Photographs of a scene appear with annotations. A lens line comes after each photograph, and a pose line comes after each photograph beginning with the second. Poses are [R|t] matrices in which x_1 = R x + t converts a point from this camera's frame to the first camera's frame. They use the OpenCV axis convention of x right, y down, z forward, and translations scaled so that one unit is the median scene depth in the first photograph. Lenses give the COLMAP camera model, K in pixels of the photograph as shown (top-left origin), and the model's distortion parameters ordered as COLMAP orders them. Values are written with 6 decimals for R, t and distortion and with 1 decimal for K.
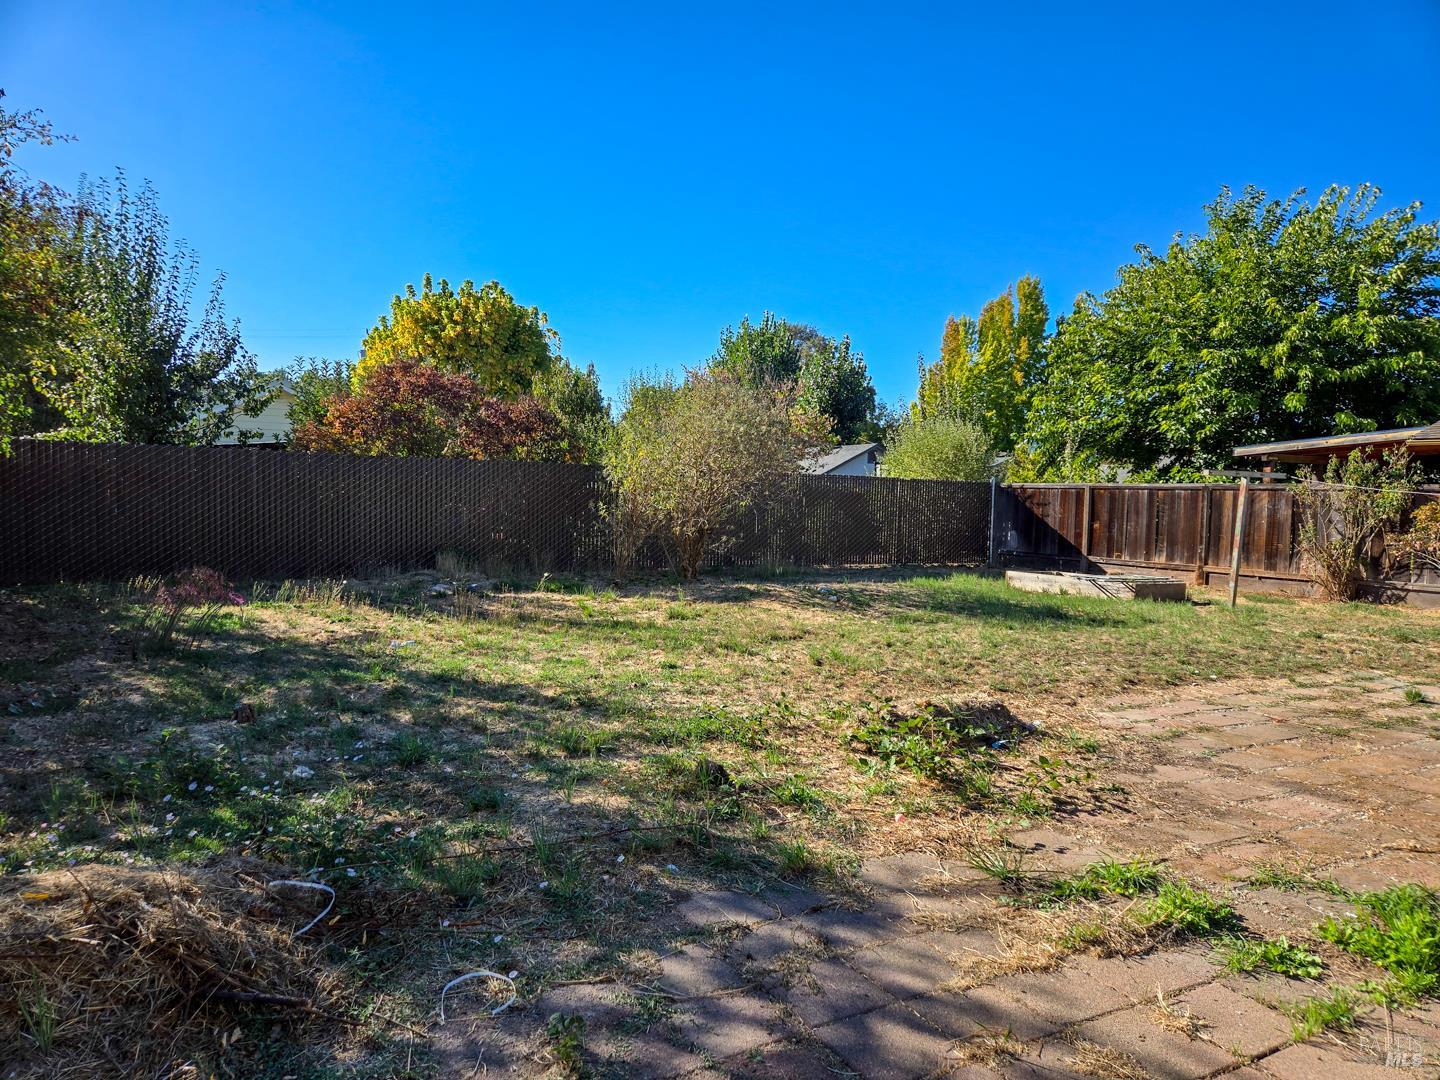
lens RADIAL K [[966.8, 0, 714.3], [0, 966.8, 545.6], [0, 0, 1]] dist [0.055271, -0.014711]
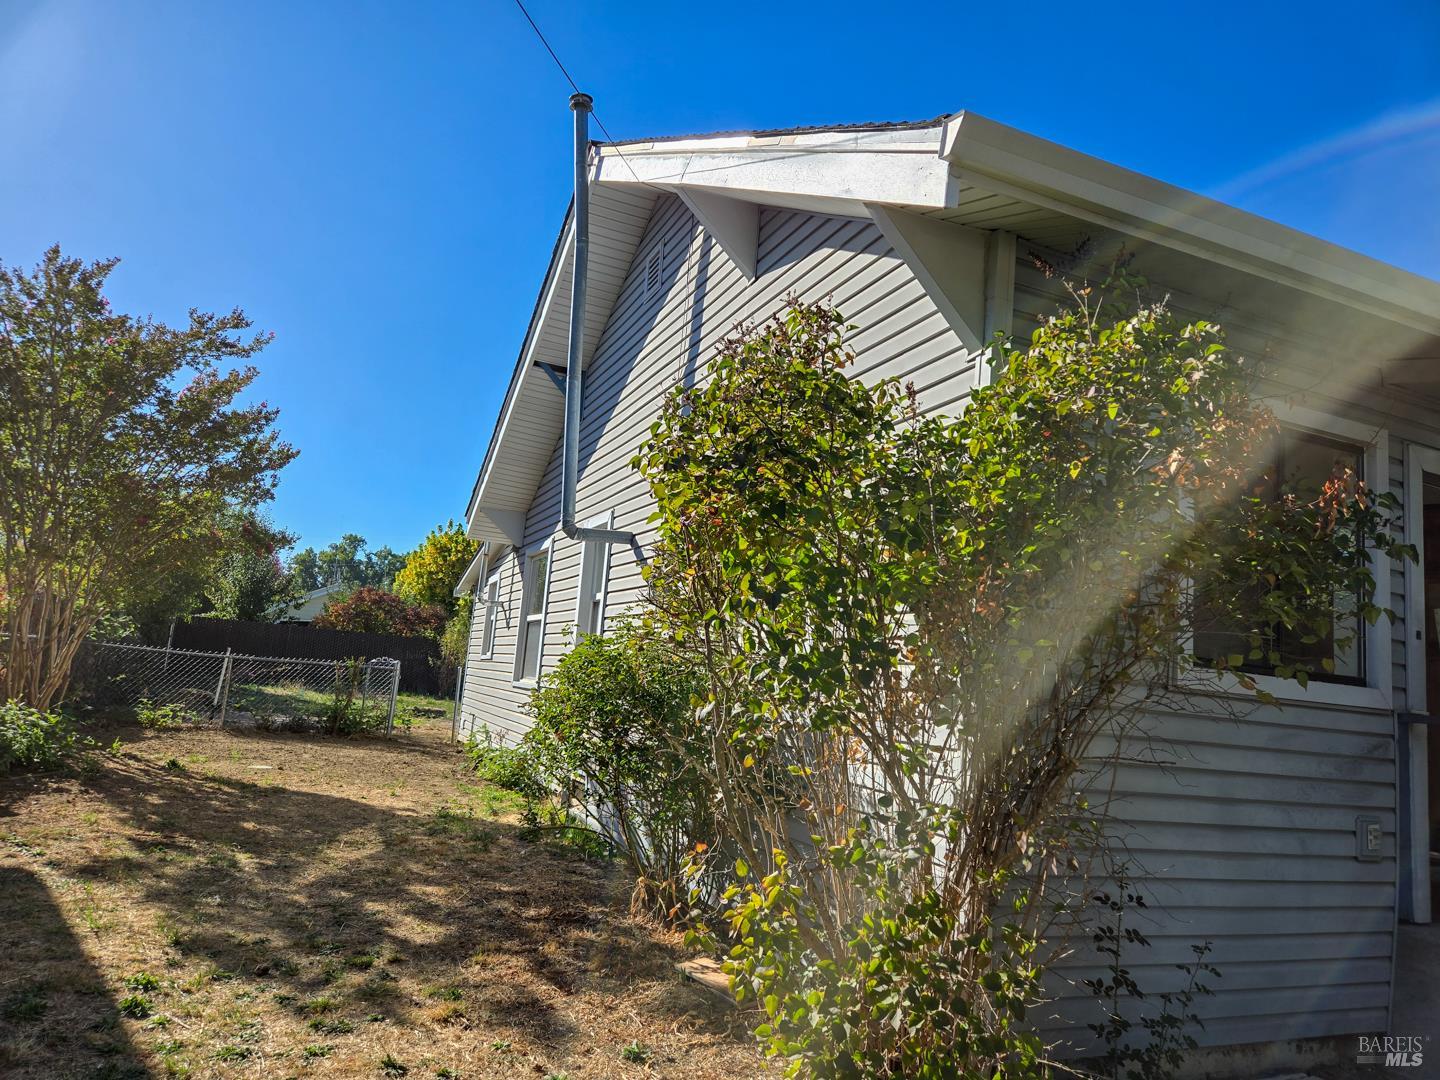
lens RADIAL K [[966.8, 0, 726.0], [0, 966.8, 542.2], [0, 0, 1]] dist [0.055271, -0.014711]
pose [[0.993494, 0.045068, -0.104584, 0.702504], [-0.065504, 0.977385, -0.201066, 0.095271], [0.093158, 0.206609, 0.973979, -1.062034]]
